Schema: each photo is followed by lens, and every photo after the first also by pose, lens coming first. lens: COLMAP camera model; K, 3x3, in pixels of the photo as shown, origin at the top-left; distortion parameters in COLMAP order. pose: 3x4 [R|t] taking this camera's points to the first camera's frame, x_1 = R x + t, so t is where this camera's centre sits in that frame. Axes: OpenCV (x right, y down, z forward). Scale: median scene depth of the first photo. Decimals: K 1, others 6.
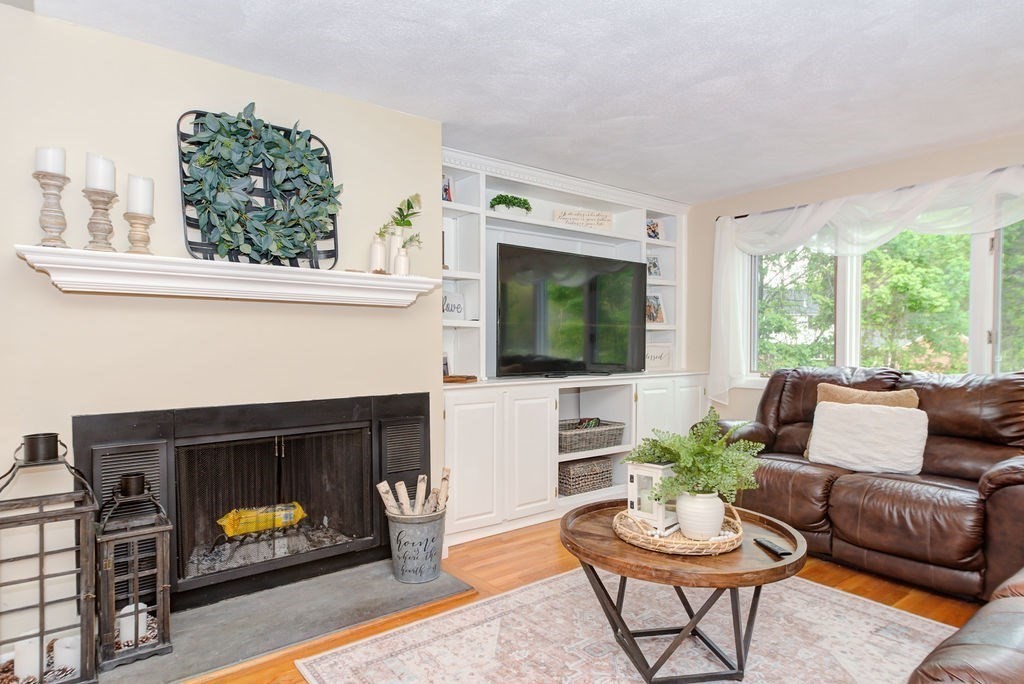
lens RADIAL K [[587.2, 0, 503.0], [0, 587.2, 358.9], [0, 0, 1]] dist [0.004462, 0.002266]
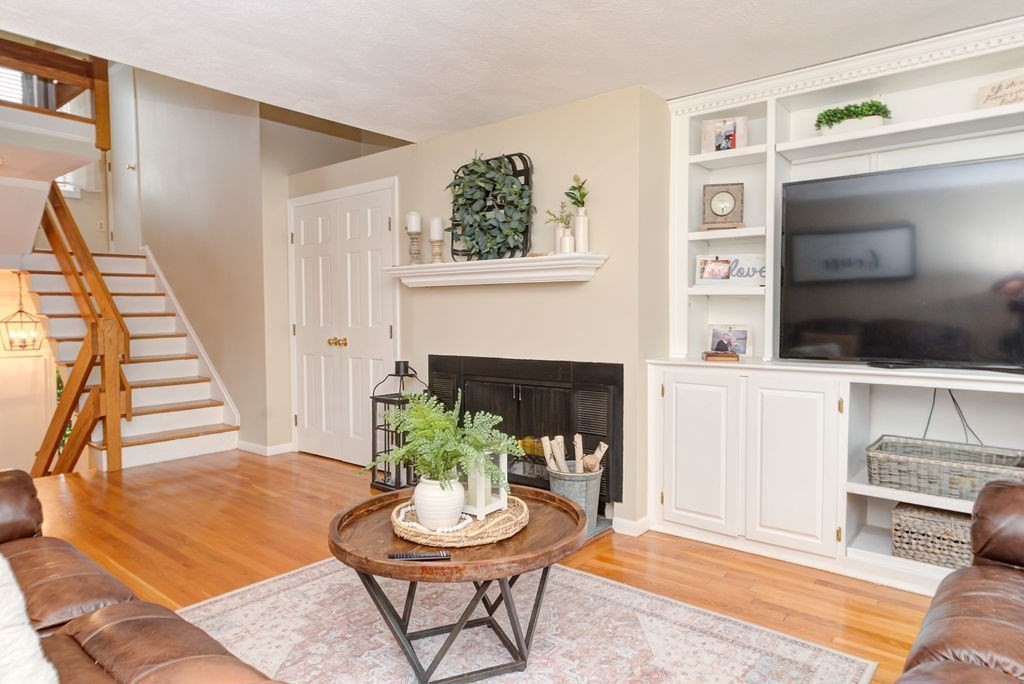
lens RADIAL K [[625.3, 0, 534.5], [0, 625.3, 338.3], [0, 0, 1]] dist [0.001421, 0.000106]
pose [[0.235433, 0.044283, -0.970881, 0.731440], [-0.021989, 0.998948, 0.040231, -0.022267], [0.971642, 0.011877, 0.236159, 0.503476]]
